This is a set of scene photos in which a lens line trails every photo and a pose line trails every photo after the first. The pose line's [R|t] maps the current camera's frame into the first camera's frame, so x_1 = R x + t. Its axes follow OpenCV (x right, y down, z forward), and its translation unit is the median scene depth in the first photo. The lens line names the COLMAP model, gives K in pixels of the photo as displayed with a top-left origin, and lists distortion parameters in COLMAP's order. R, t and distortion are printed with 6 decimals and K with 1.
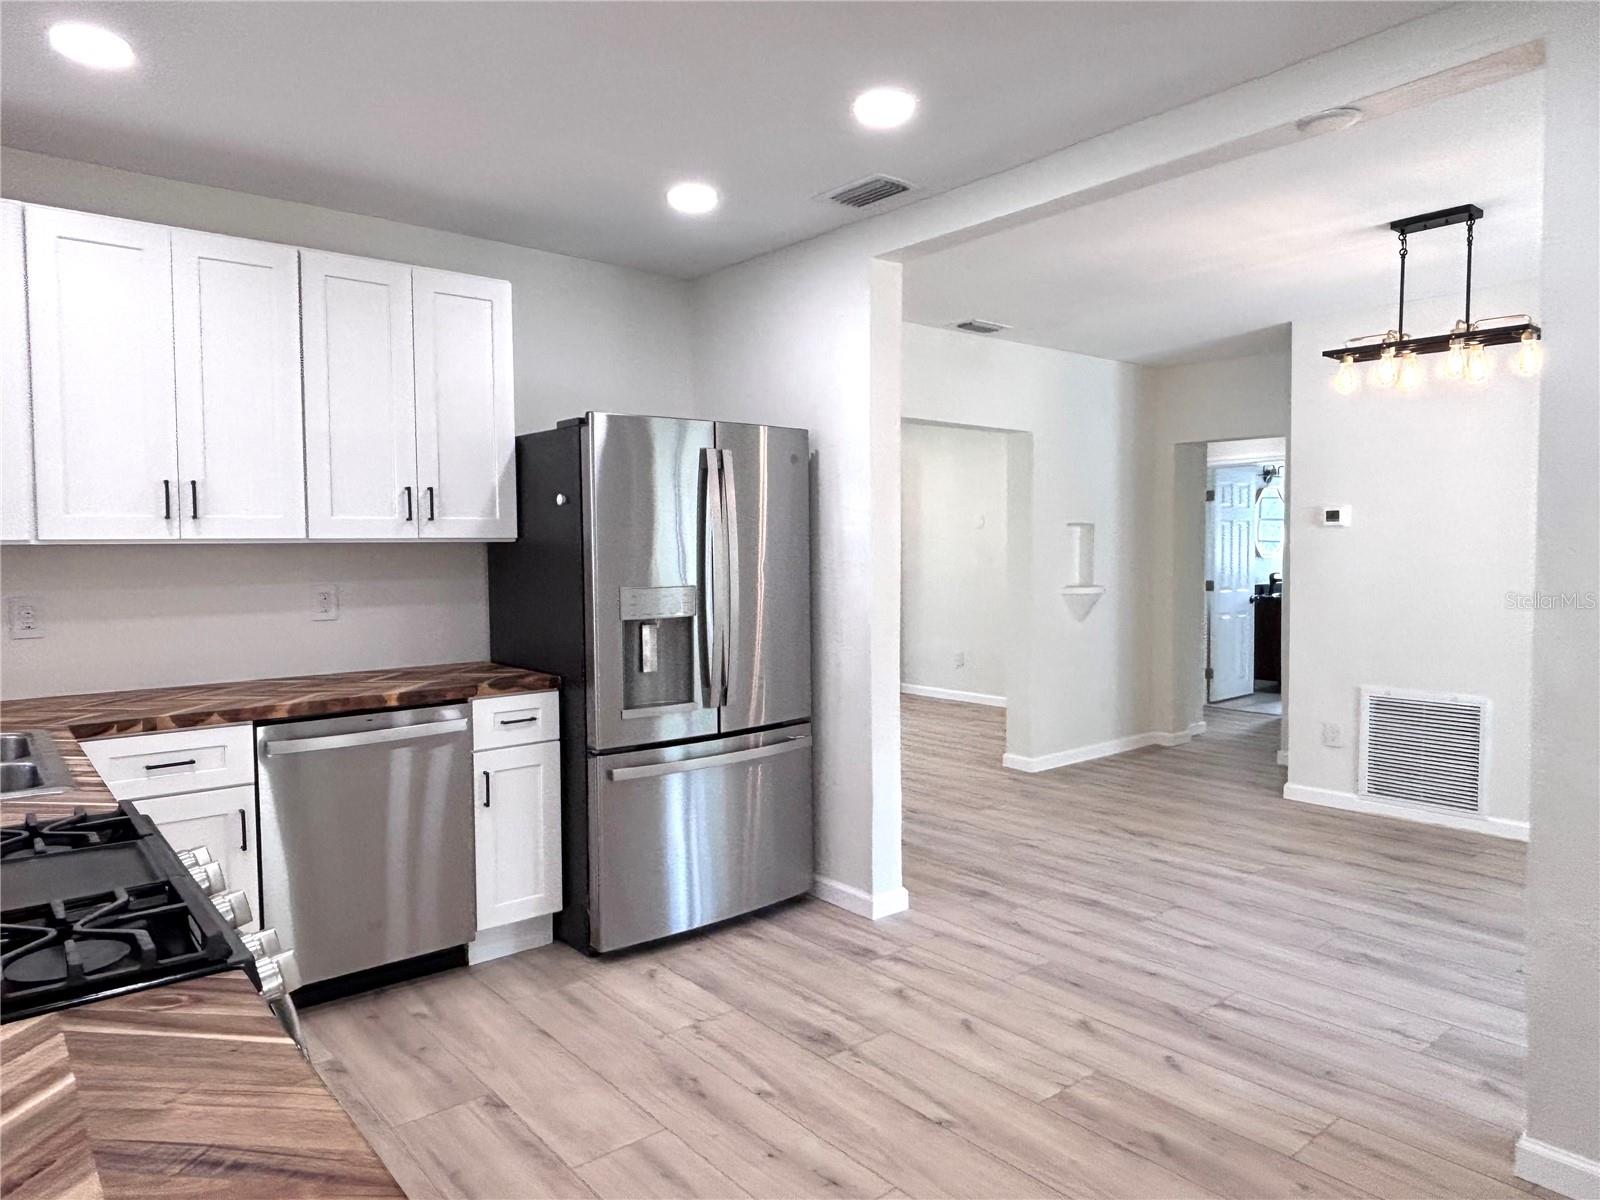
lens RADIAL K [[1026.0, 0, 799.2], [0, 1026.0, 586.1], [0, 0, 1]] dist [0.041657, -0.061690]
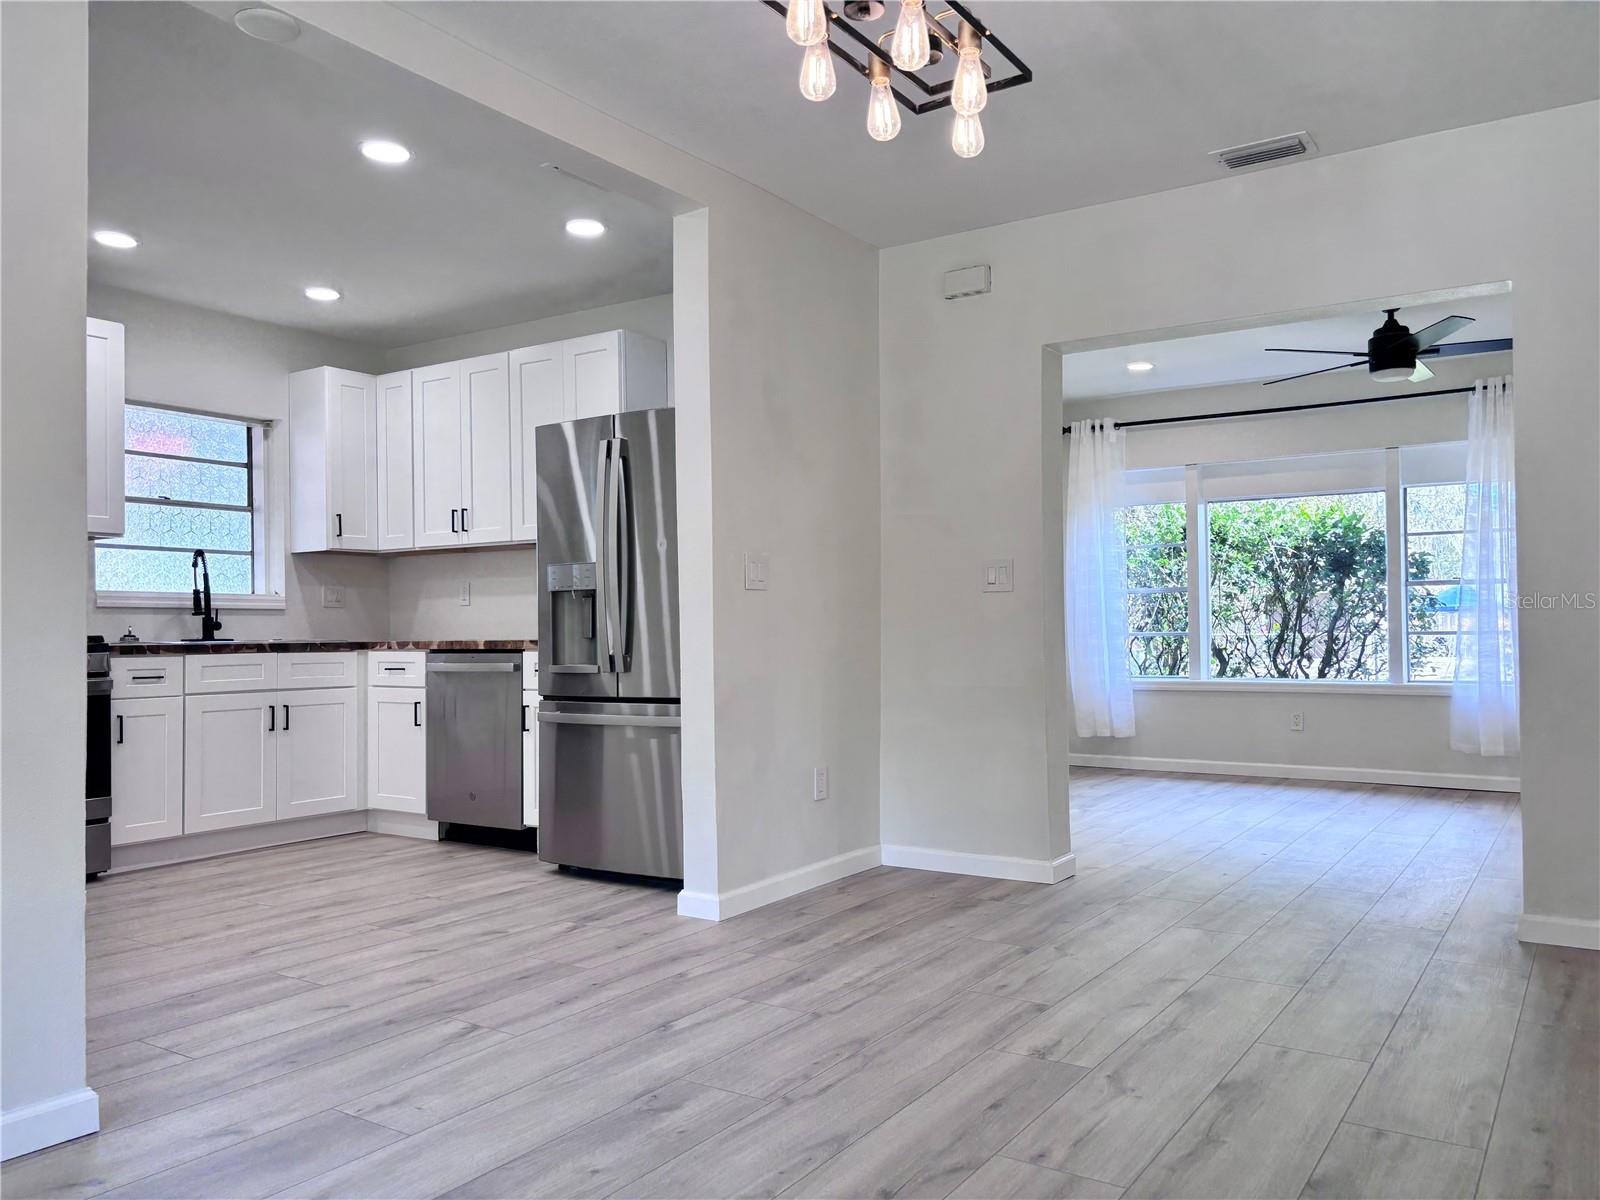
lens RADIAL K [[1215.2, 0, 800.0], [0, 1215.2, 600.0], [0, 0, 1]] dist [0.031402, -0.009848]
pose [[0.282247, -0.019701, -0.959139, 1.324016], [-0.032415, 0.999022, -0.030059, 0.078834], [0.958794, 0.039575, 0.281333, 0.891173]]
